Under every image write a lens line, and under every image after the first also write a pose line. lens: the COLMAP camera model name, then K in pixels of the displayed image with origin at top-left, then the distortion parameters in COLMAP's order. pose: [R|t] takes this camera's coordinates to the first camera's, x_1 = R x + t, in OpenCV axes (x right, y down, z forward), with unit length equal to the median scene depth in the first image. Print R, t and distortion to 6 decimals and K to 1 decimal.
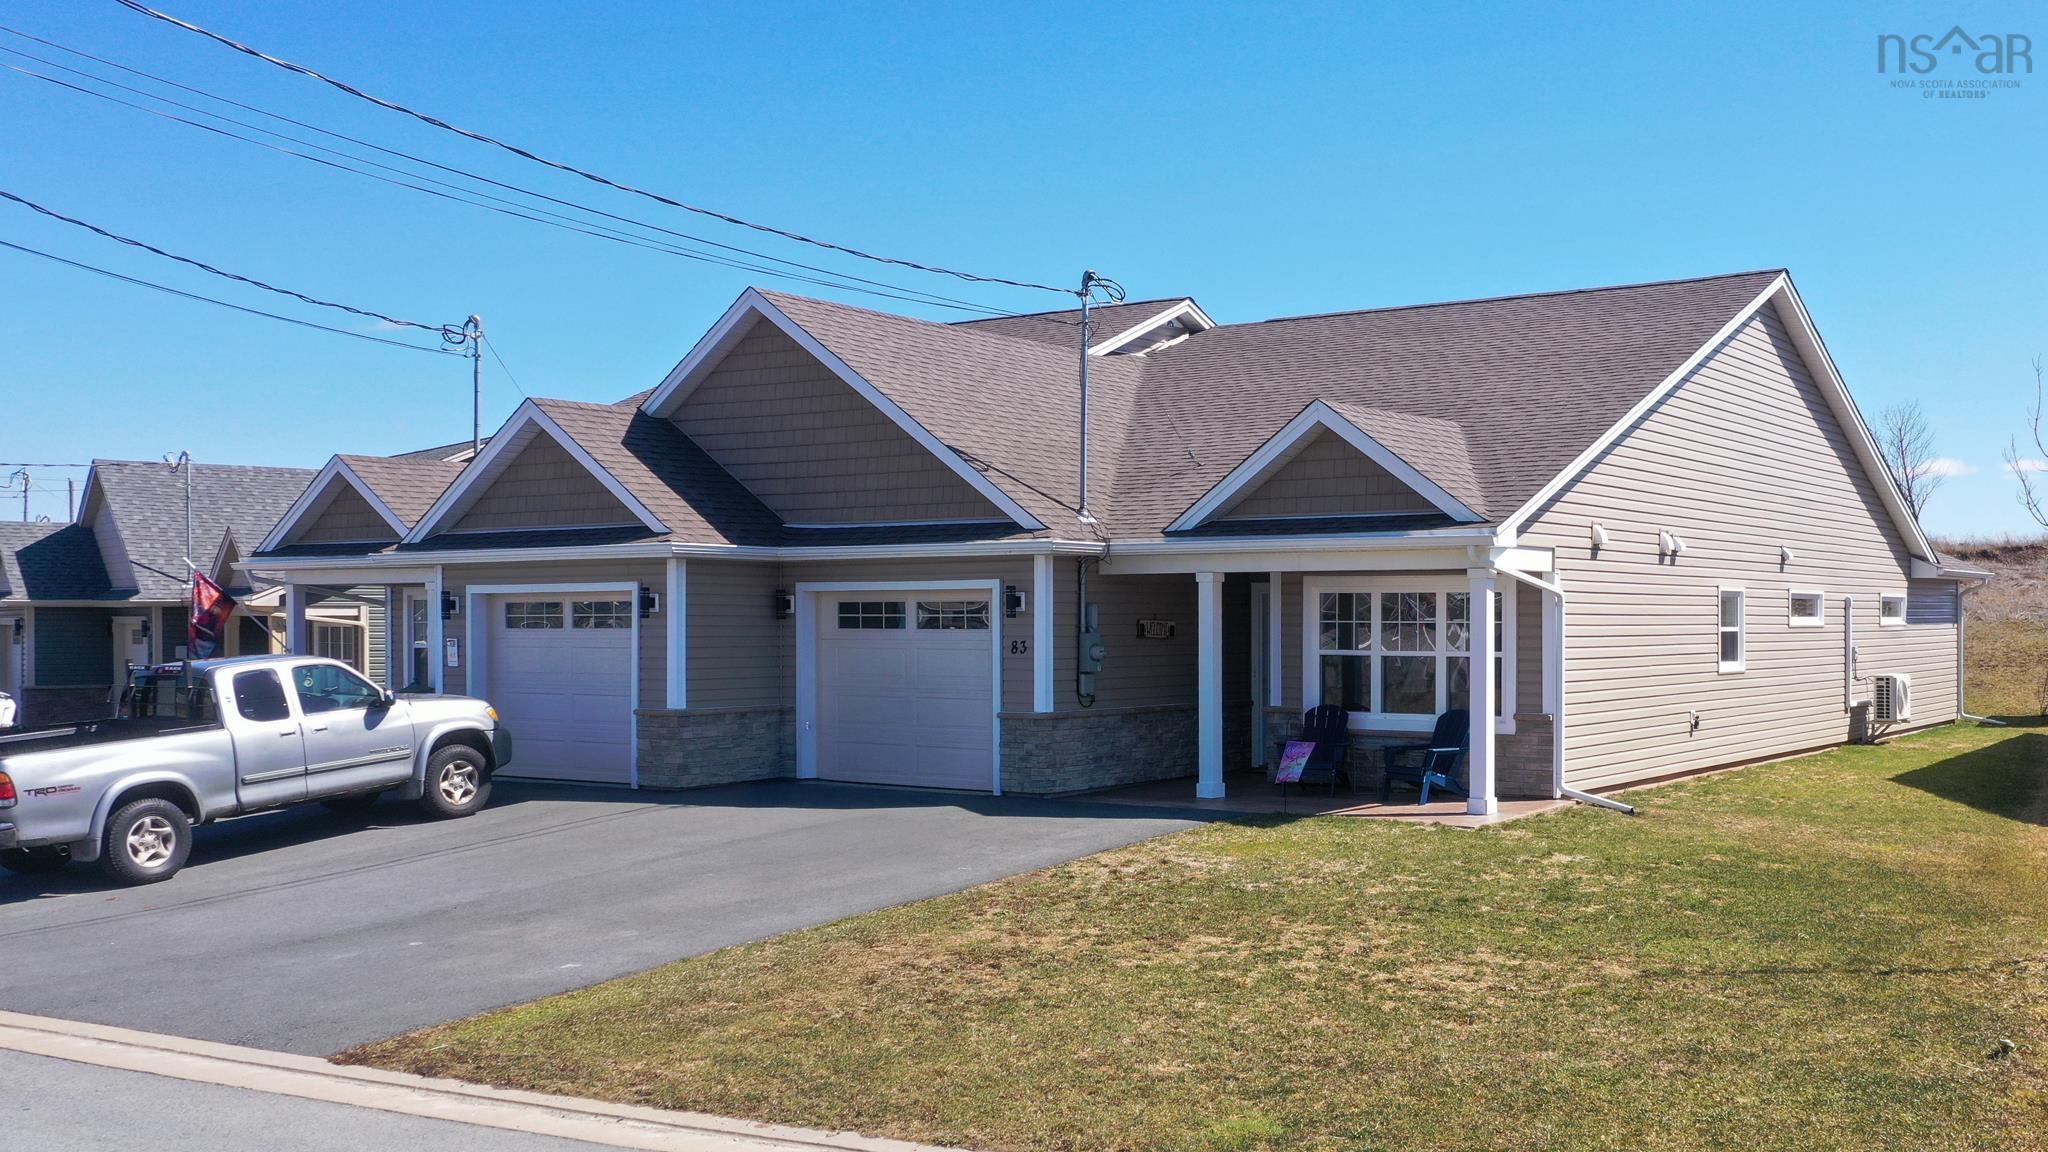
lens RADIAL K [[2139.7, 0, 1024.0], [0, 2139.7, 576.0], [0, 0, 1]] dist [0.001068, -0.012402]
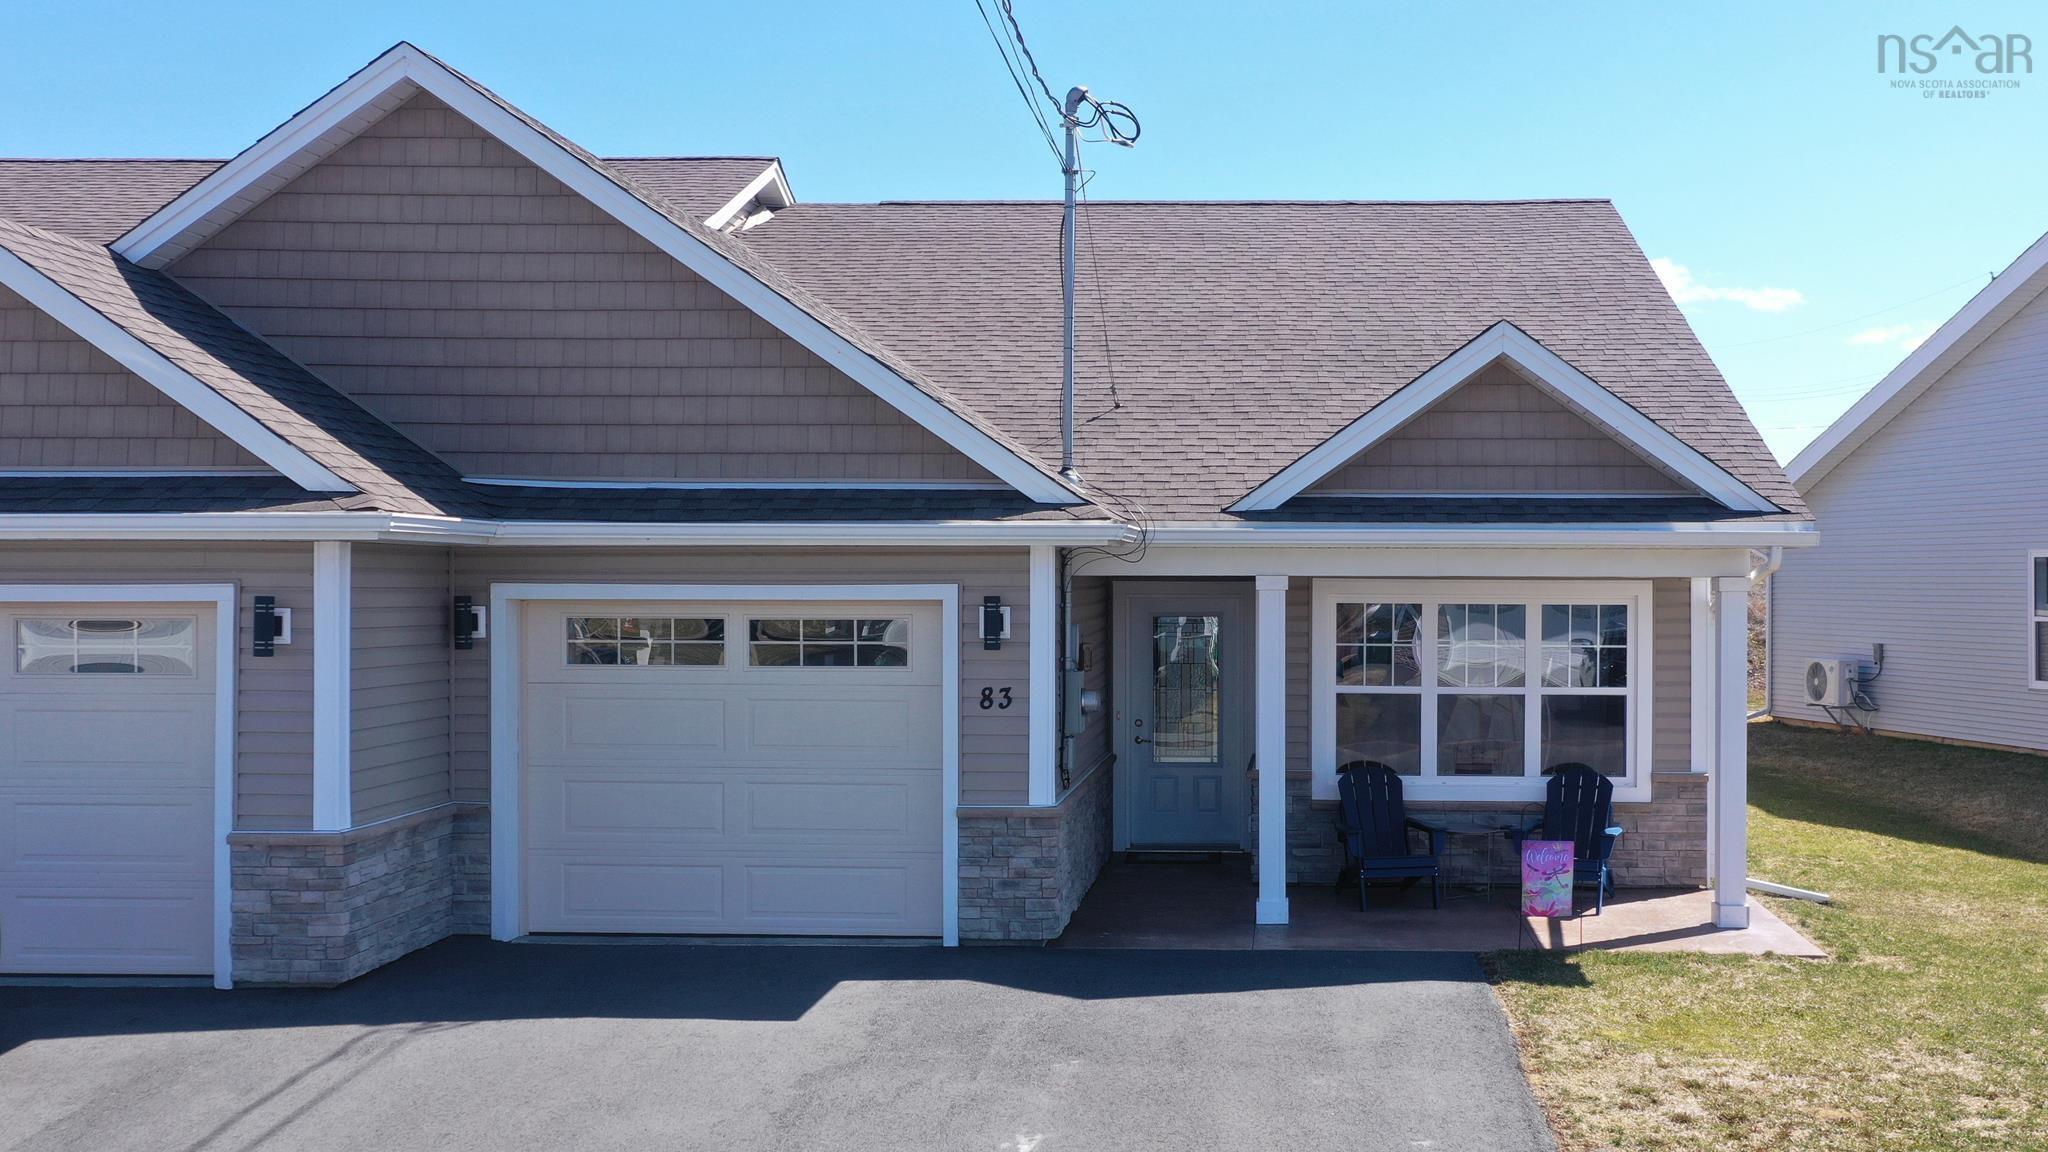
lens RADIAL K [[2139.7, 0, 1024.0], [0, 2139.7, 576.0], [0, 0, 1]] dist [0.001068, -0.012402]
pose [[0.816830, -0.000149, 0.576878, -0.327844], [-0.014425, 0.999682, 0.020684, -0.012997], [-0.576698, -0.025217, 0.816568, 0.482785]]
